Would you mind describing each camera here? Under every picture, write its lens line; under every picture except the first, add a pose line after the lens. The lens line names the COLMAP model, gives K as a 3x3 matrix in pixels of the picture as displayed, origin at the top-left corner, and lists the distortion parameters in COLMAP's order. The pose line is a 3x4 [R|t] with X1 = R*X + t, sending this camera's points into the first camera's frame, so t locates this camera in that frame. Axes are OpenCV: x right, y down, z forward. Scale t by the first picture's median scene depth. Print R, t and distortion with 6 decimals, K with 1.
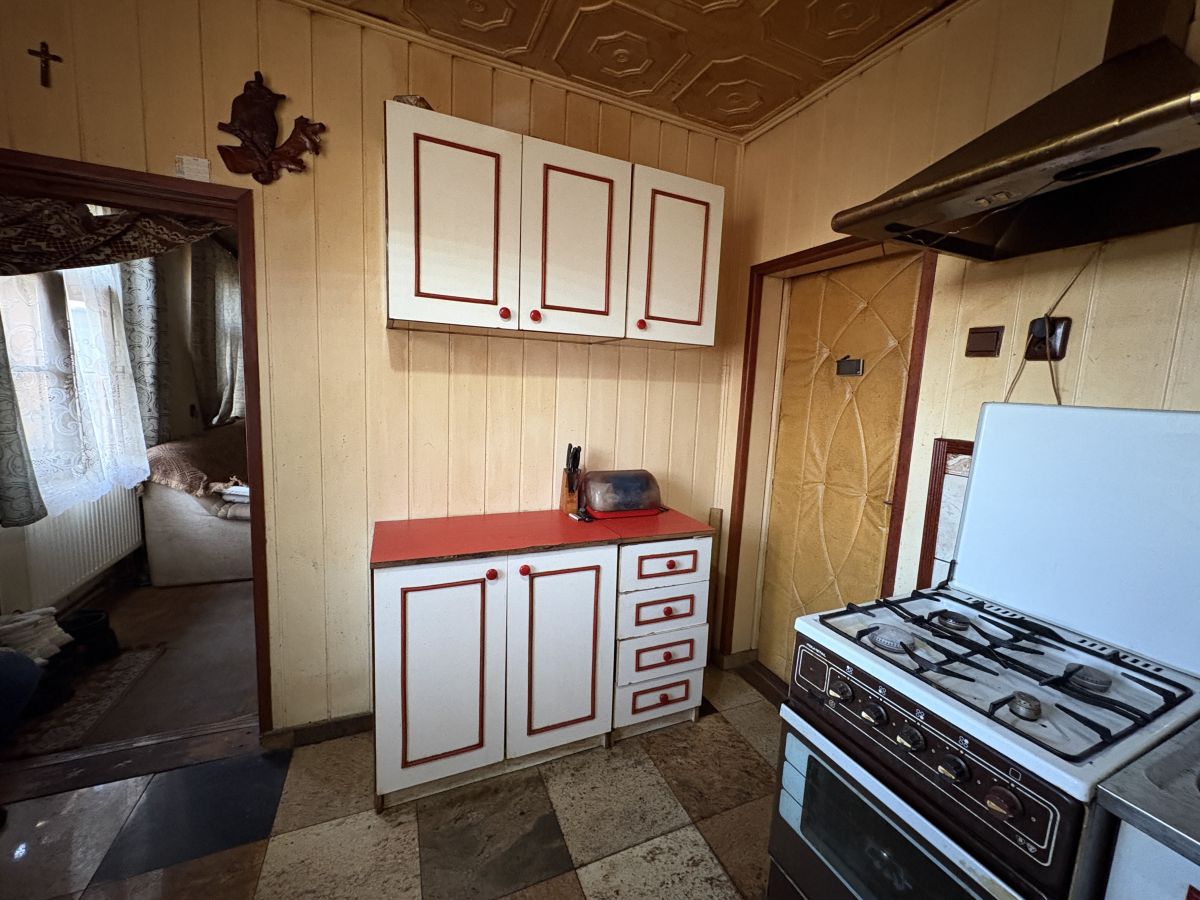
lens RADIAL K [[487.9, 0, 600.0], [0, 487.9, 450.0], [0, 0, 1]] dist [0.012908, -0.000002]
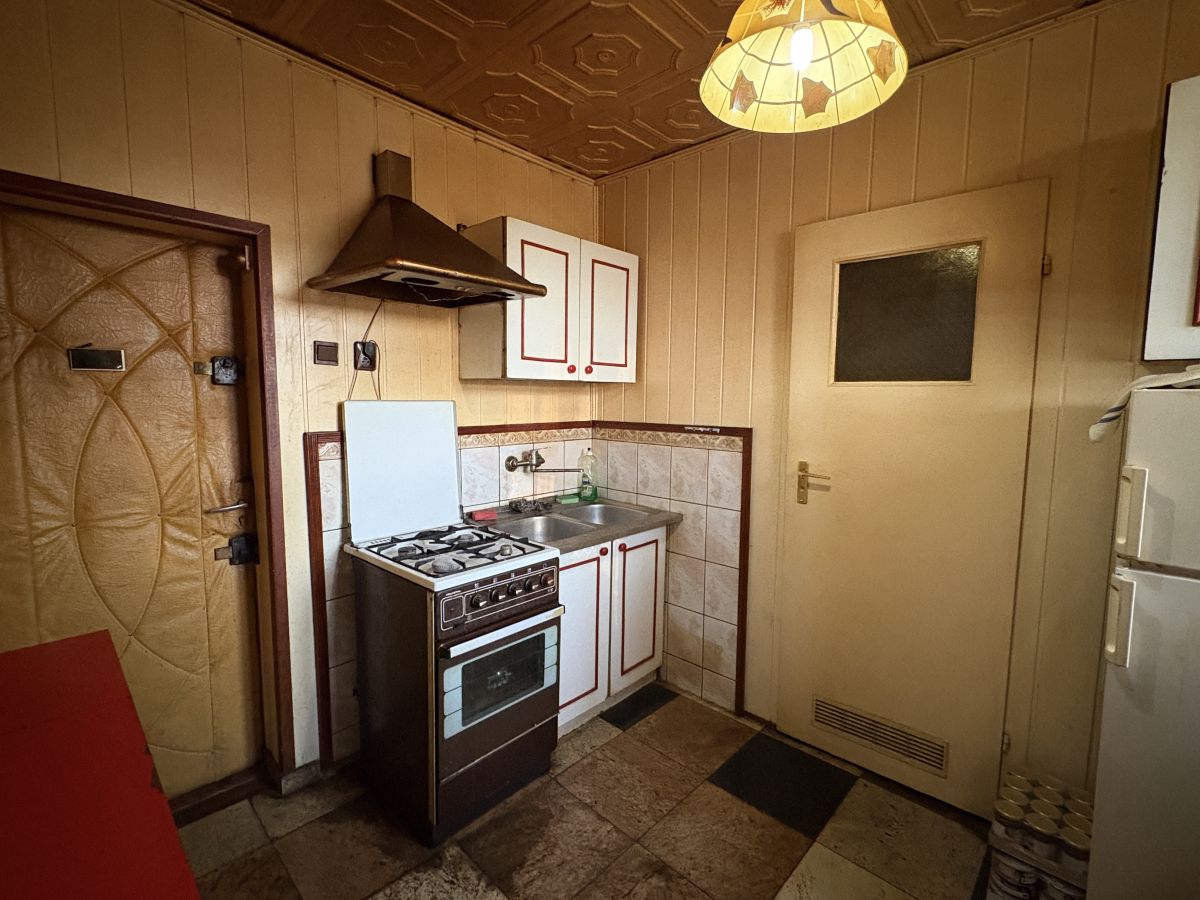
lens RADIAL K [[572.3, 0, 600.0], [0, 572.3, 450.0], [0, 0, 1]] dist [-0.001202, -0.000113]
pose [[-0.406709, -0.141587, 0.902519, -1.069131], [0.087117, 0.977404, 0.192593, -0.238443], [-0.909395, 0.156954, -0.385184, 1.165469]]
